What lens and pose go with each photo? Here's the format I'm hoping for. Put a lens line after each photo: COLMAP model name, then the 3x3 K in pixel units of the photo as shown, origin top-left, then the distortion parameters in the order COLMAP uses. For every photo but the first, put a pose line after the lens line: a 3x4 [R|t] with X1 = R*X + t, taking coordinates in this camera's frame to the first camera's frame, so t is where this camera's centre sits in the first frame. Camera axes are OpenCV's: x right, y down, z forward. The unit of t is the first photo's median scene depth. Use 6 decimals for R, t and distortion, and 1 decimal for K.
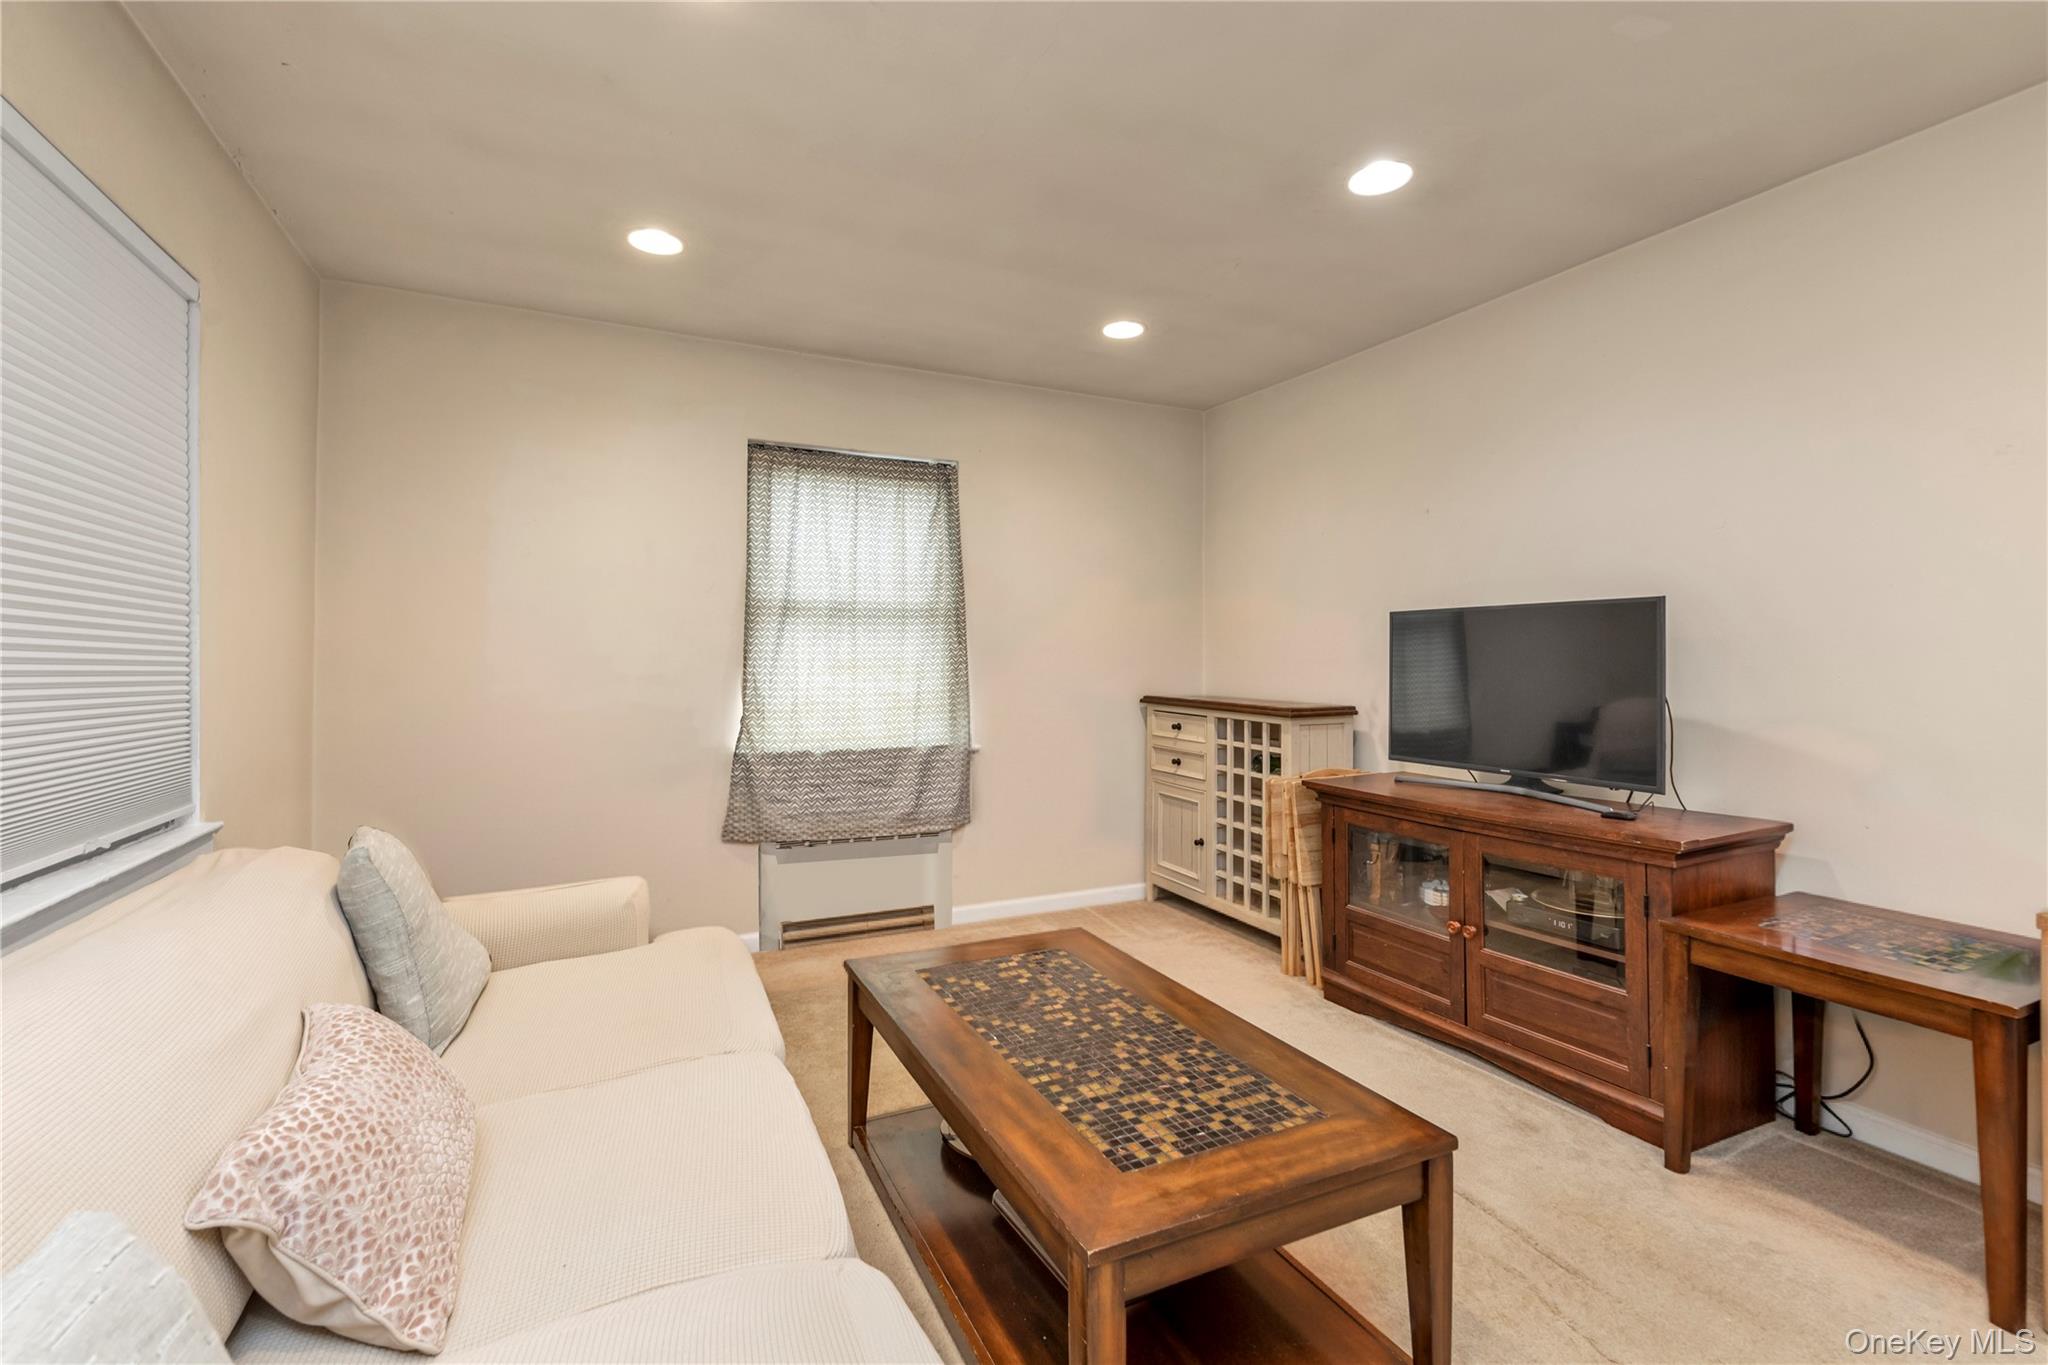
lens RADIAL K [[898.5, 0, 1028.3], [0, 898.5, 652.3], [0, 0, 1]] dist [0.000064, 0.000046]
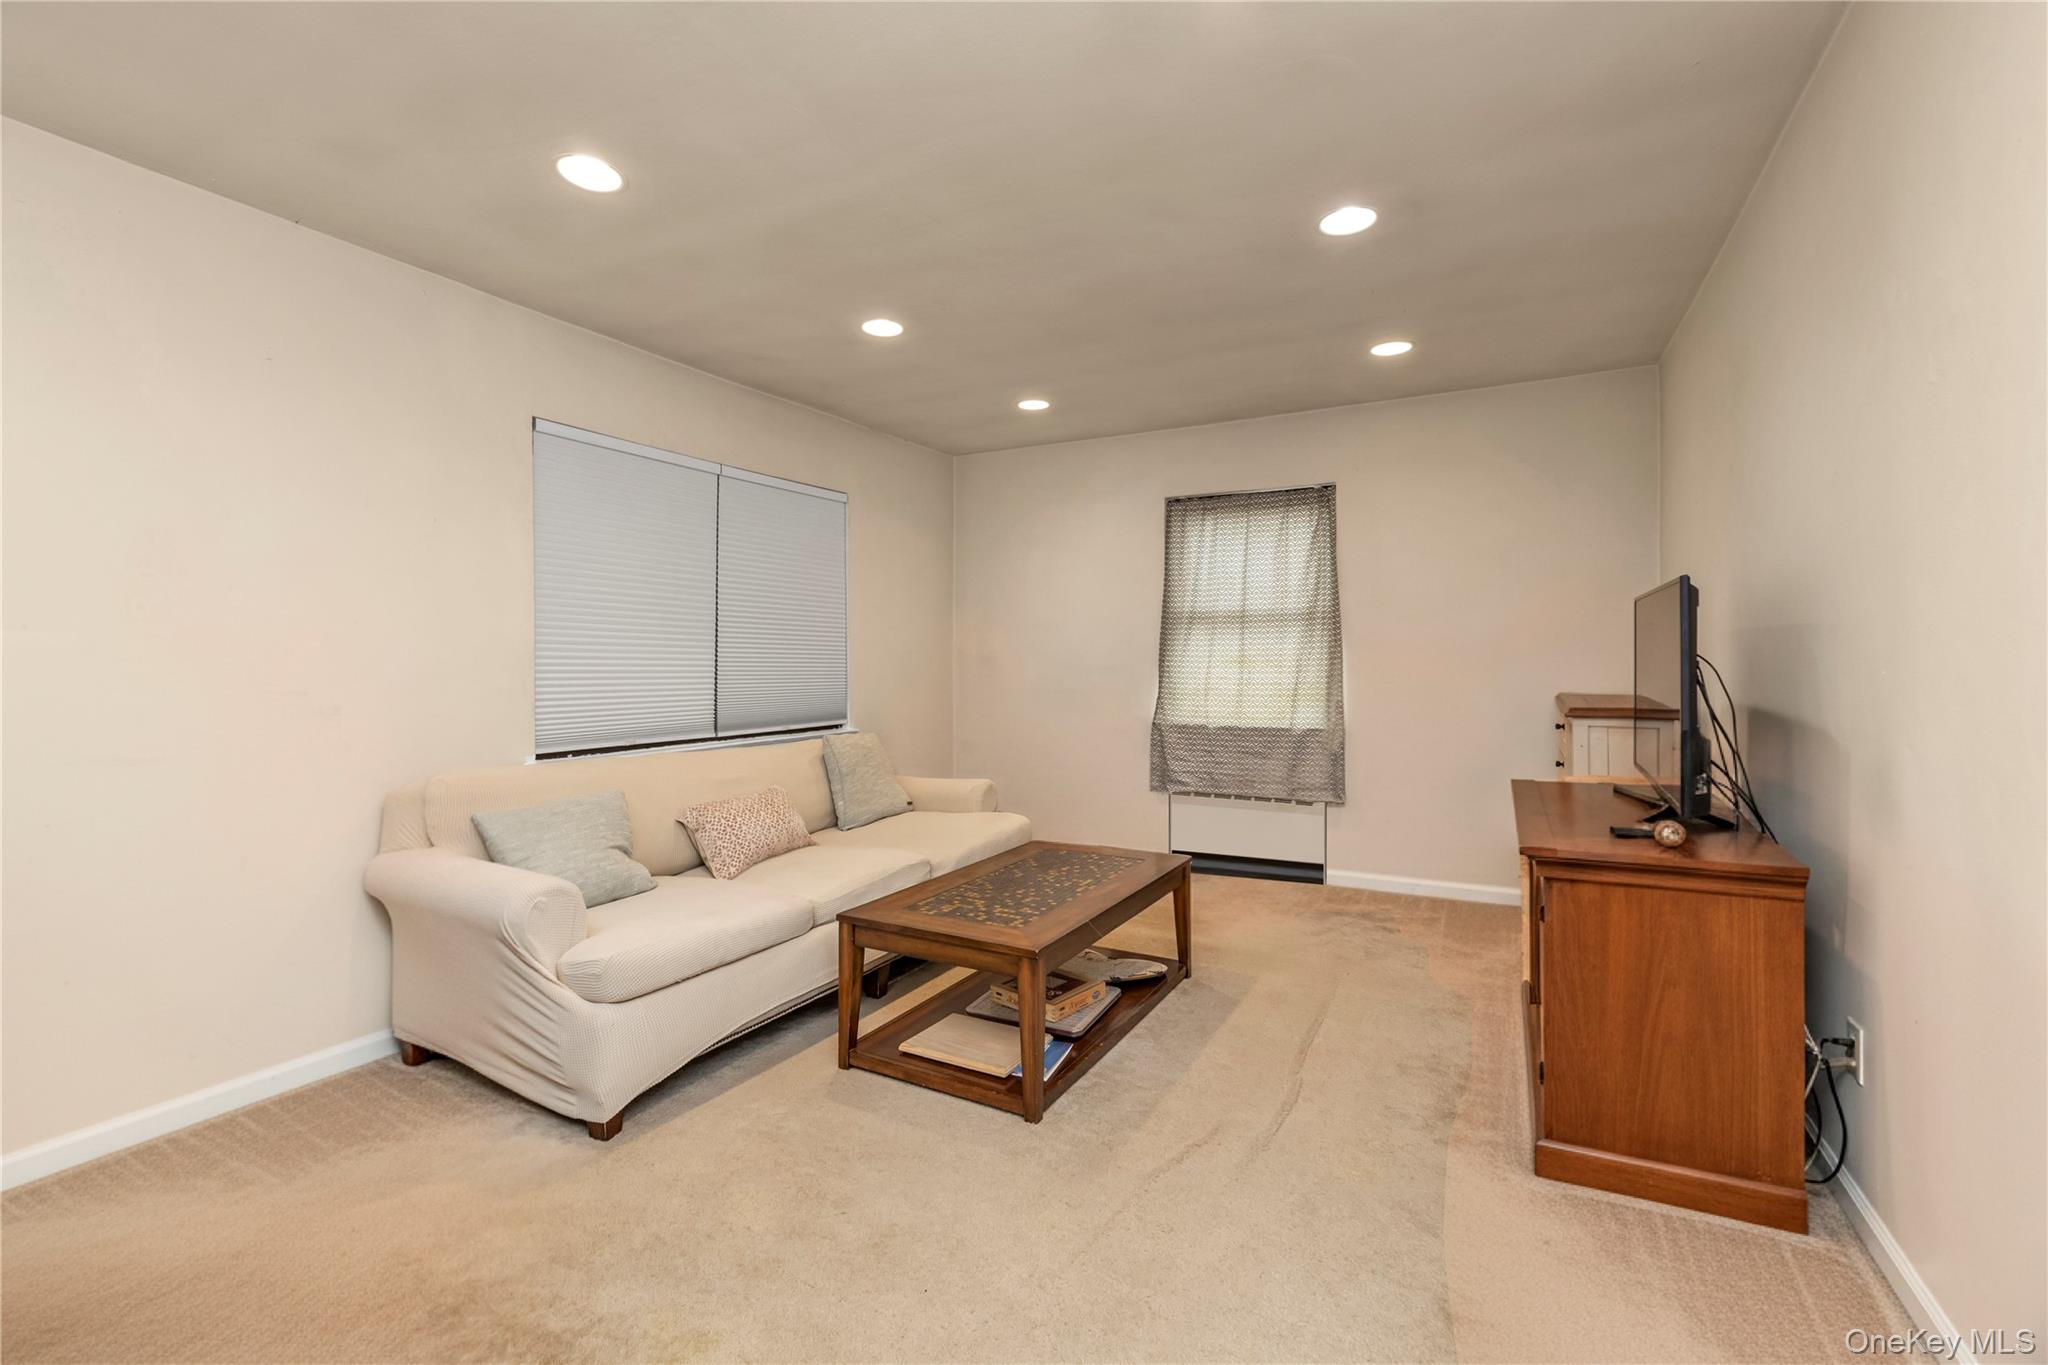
lens RADIAL K [[898.5, 0, 1028.3], [0, 898.5, 652.3], [0, 0, 1]] dist [0.000064, 0.000046]
pose [[0.588640, -0.006176, -0.808371, 0.666627], [0.013614, 0.999905, 0.002274, -0.004044], [0.808280, -0.012344, 0.588668, 0.006975]]
